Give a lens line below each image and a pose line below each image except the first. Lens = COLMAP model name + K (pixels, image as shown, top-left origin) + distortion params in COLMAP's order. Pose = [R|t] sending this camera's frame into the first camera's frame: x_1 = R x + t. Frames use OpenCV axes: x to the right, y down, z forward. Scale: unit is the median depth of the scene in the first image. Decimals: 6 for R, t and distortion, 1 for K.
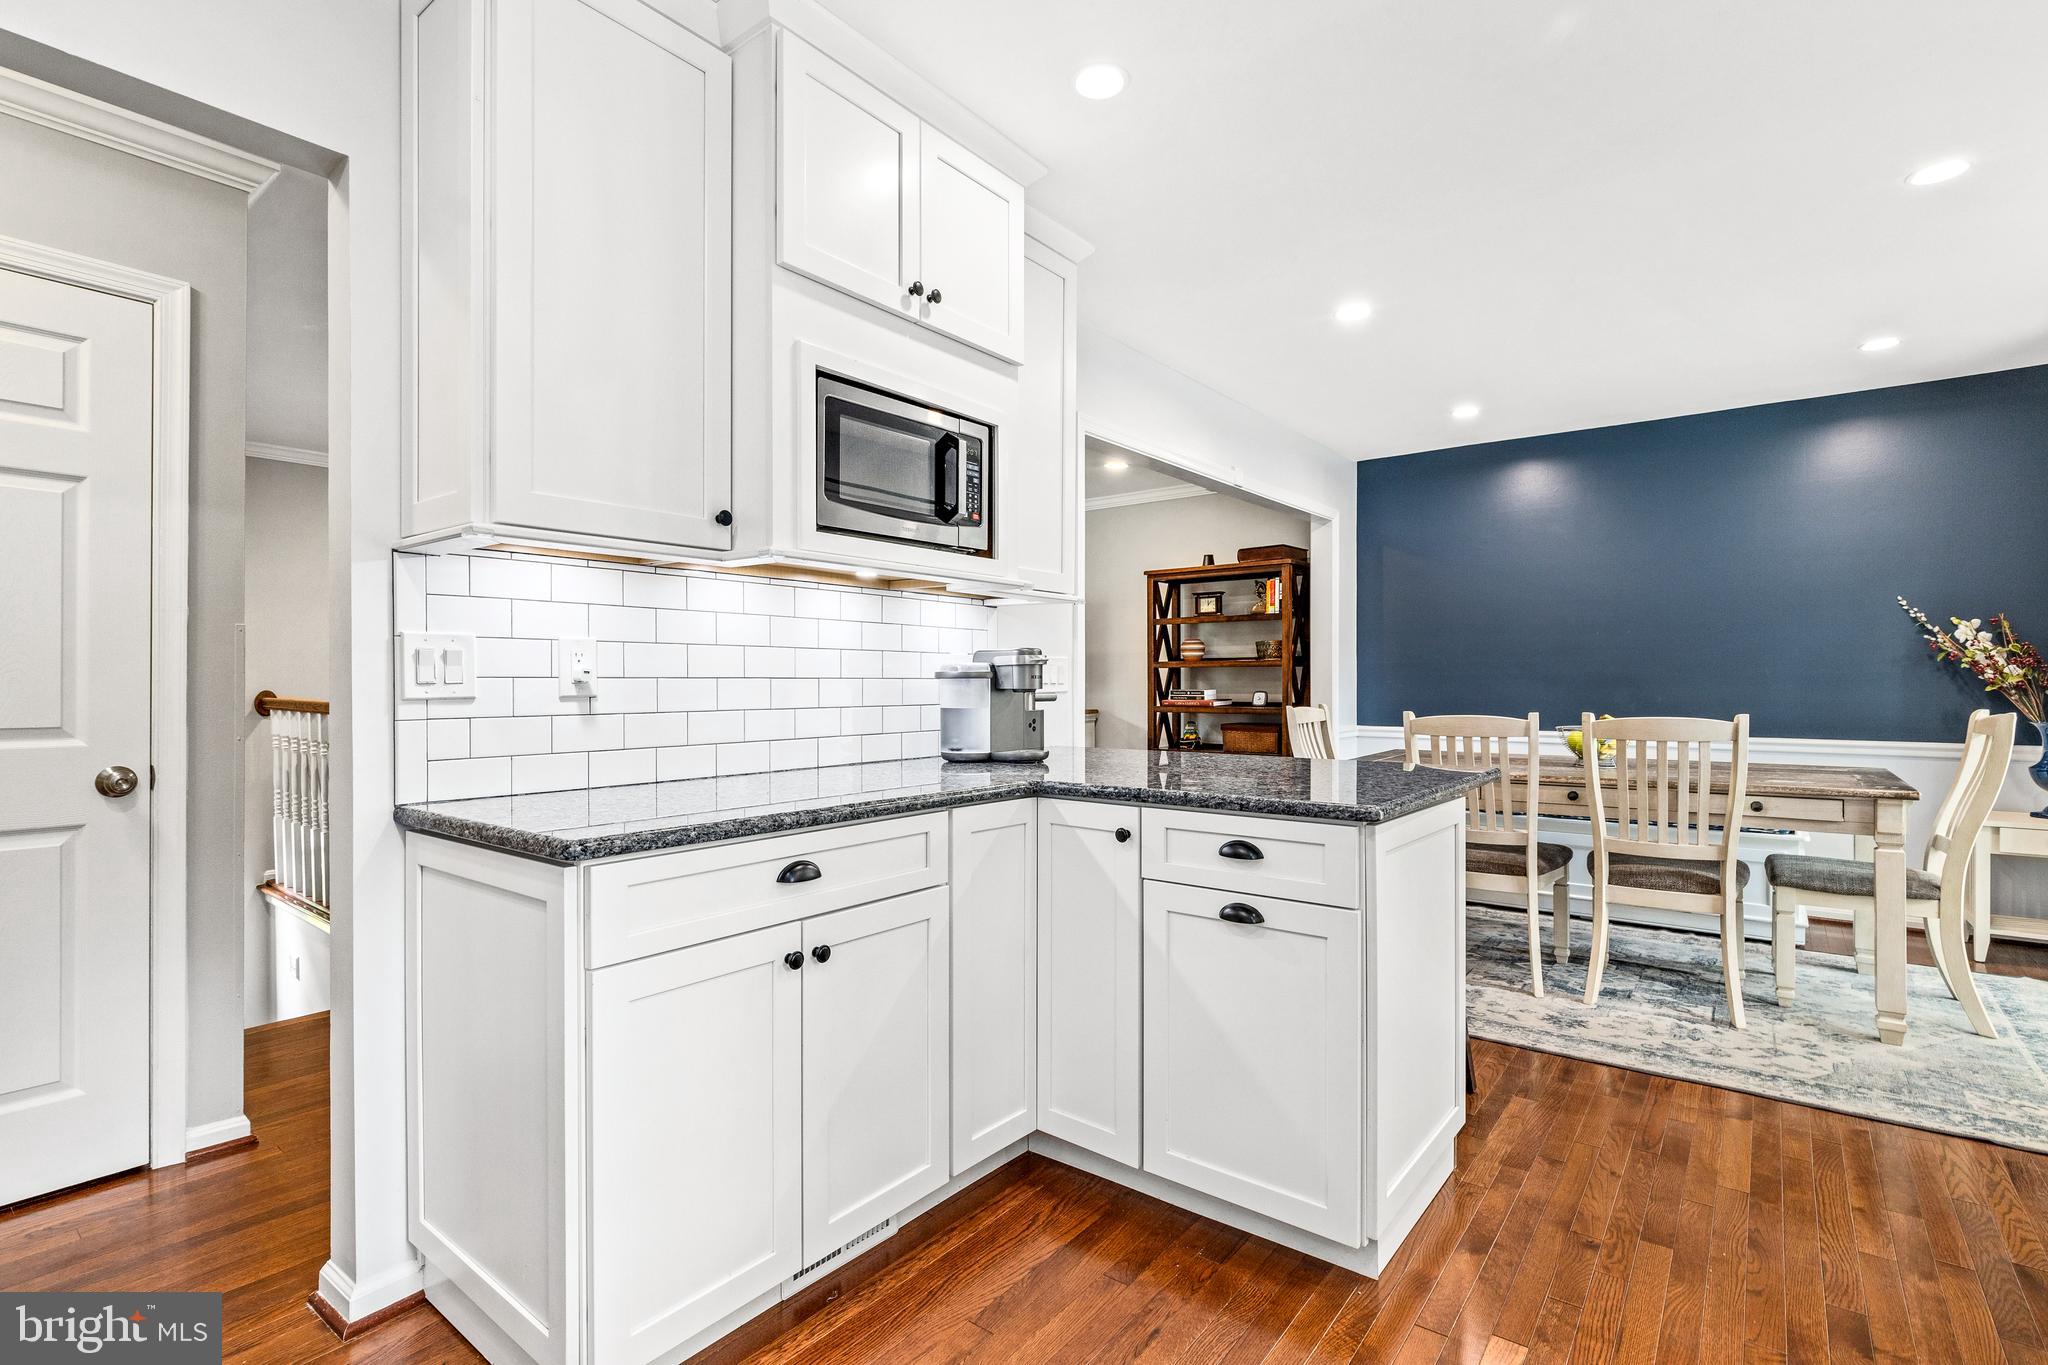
lens RADIAL K [[954.5, 0, 1024.0], [0, 954.5, 682.5], [0, 0, 1]] dist [0.000498, -0.000035]
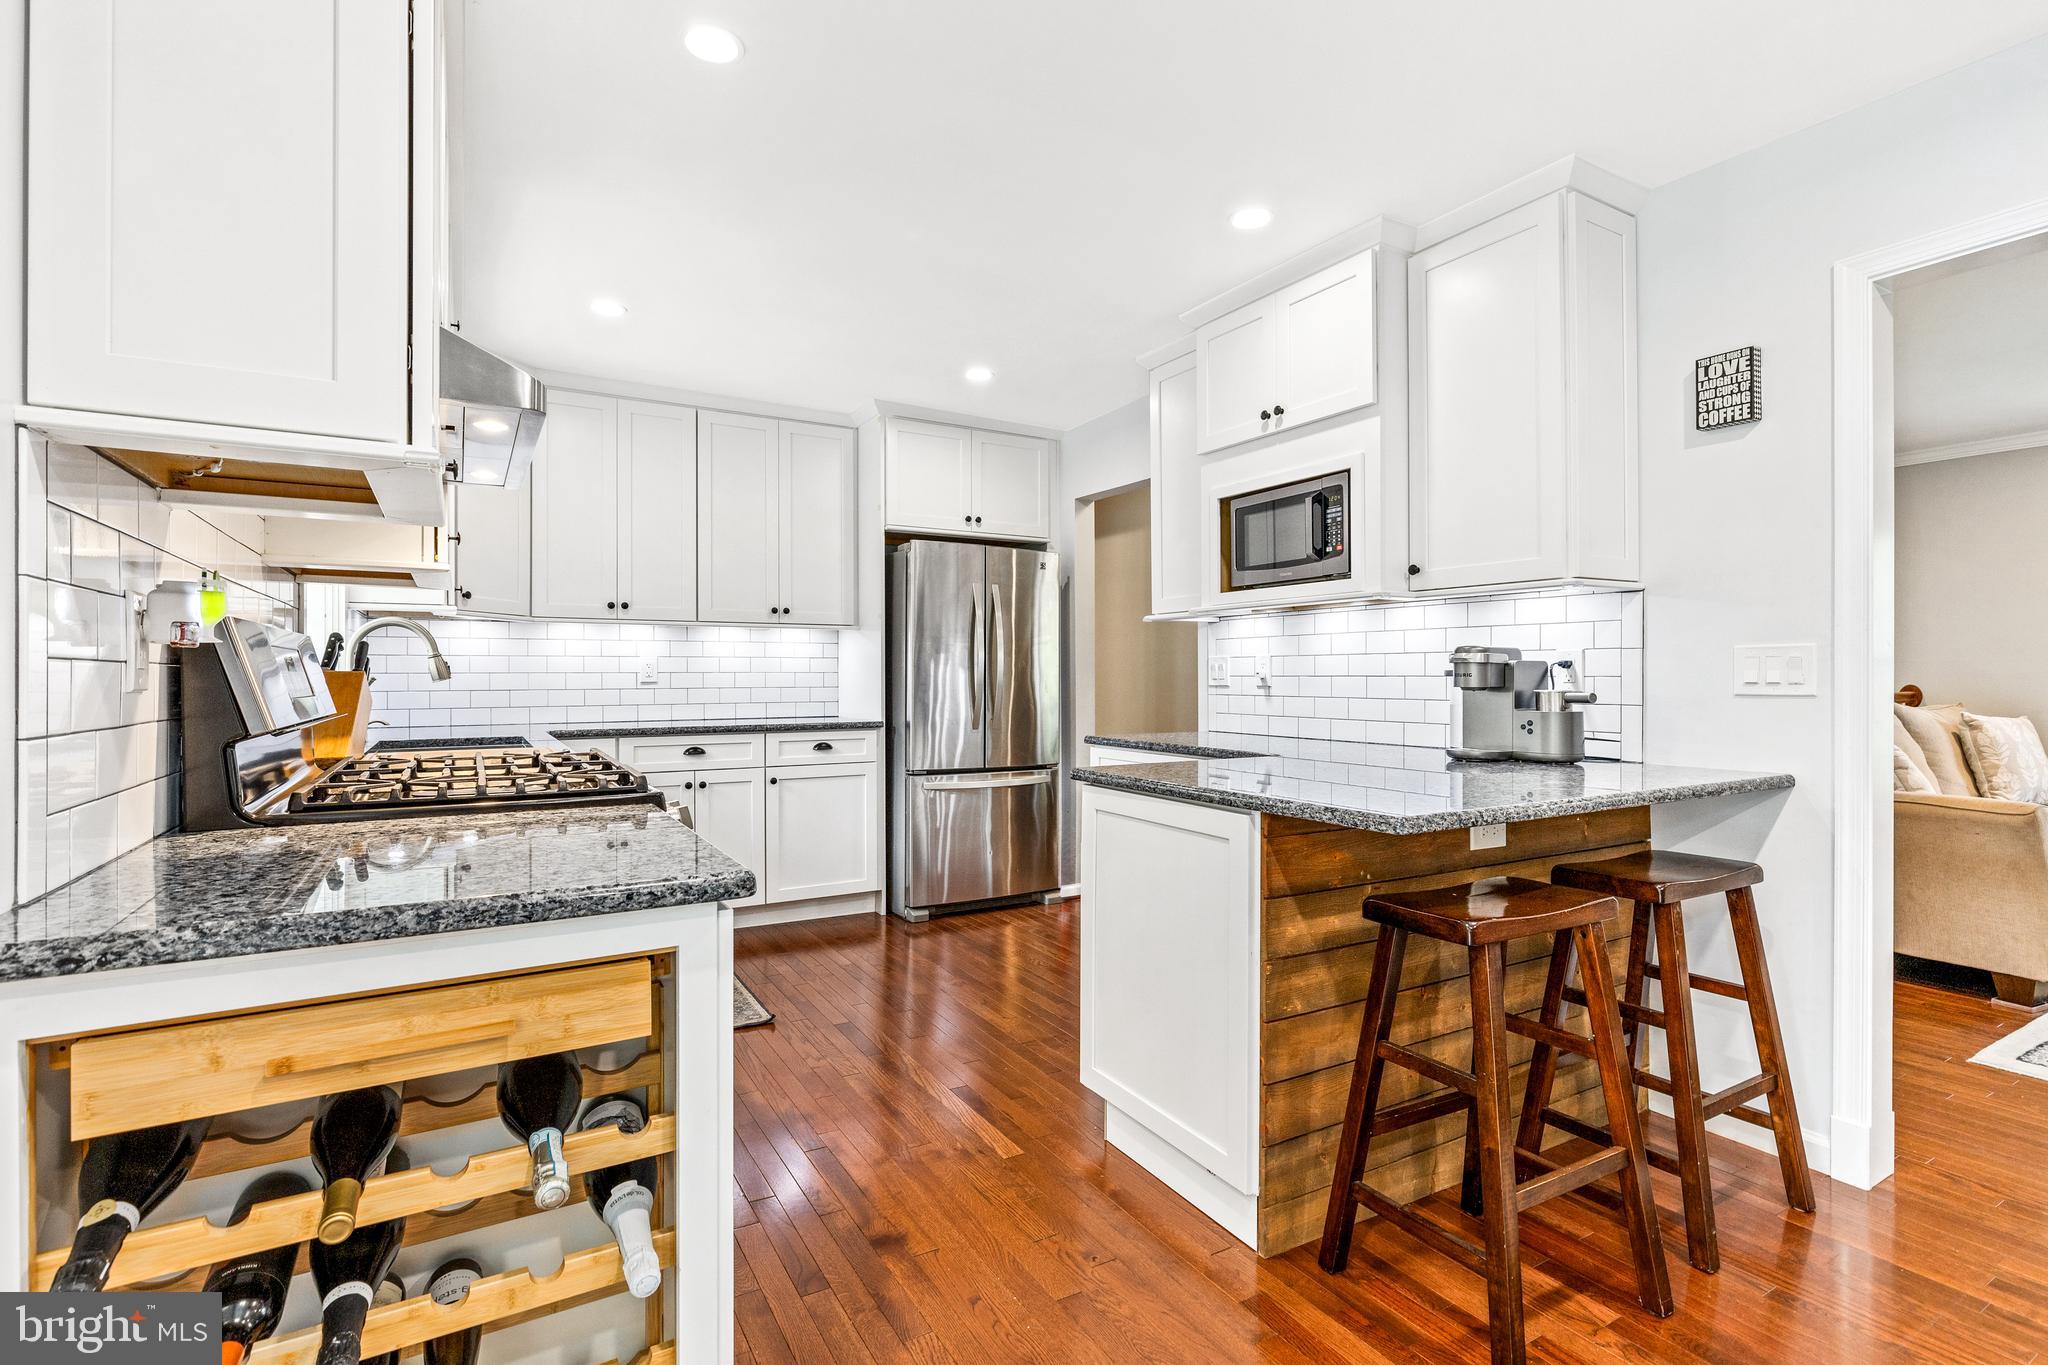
lens RADIAL K [[954.5, 0, 1024.0], [0, 954.5, 682.5], [0, 0, 1]] dist [0.000498, -0.000035]
pose [[-0.359436, 0.005279, -0.933155, 1.368125], [0.000364, 0.999985, 0.005517, -0.003033], [0.933170, 0.001644, -0.359433, 1.144066]]
